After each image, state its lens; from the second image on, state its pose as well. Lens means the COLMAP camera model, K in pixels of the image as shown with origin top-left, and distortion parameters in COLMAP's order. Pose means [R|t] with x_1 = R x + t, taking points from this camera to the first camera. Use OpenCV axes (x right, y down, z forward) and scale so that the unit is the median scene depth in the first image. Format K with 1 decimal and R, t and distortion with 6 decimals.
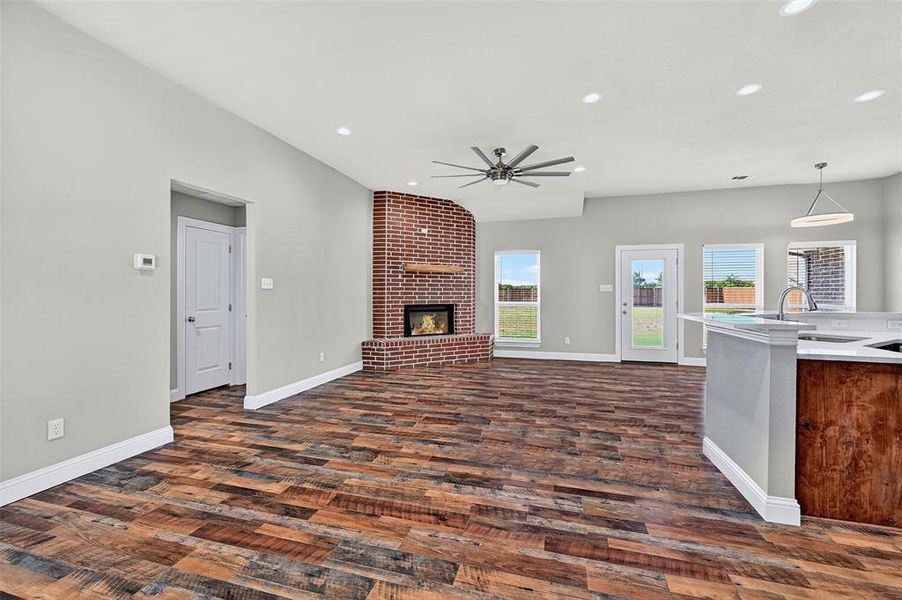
lens RADIAL K [[376.1, 0, 450.9], [0, 376.1, 293.2], [0, 0, 1]] dist [0.000558, 0.000182]
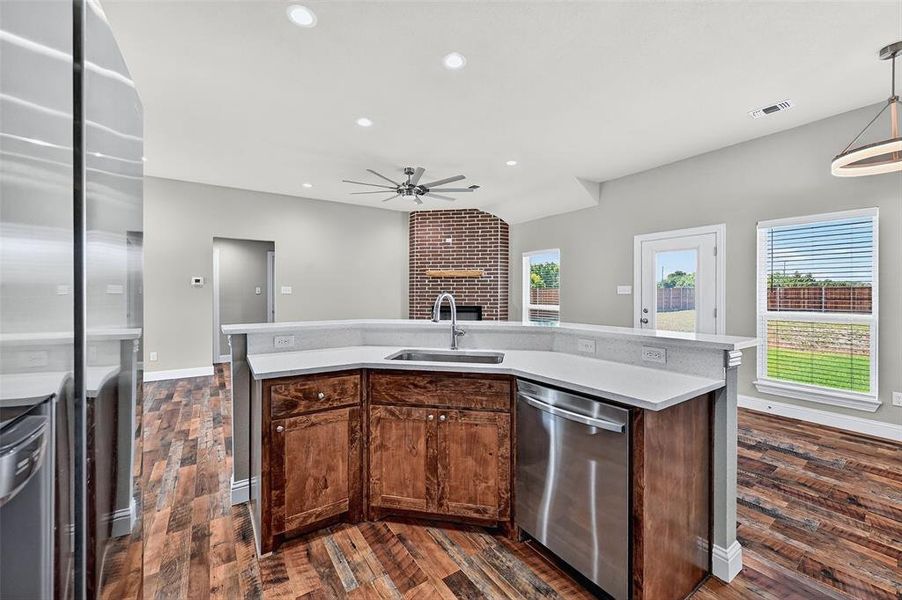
lens RADIAL K [[359.9, 0, 447.3], [0, 359.9, 294.6], [0, 0, 1]] dist [-0.002052, 0.000270]
pose [[0.765906, 0.000269, -0.642952, 0.643276], [0.001747, 0.999995, 0.002499, -0.006665], [0.642950, -0.003037, 0.765902, 0.178424]]
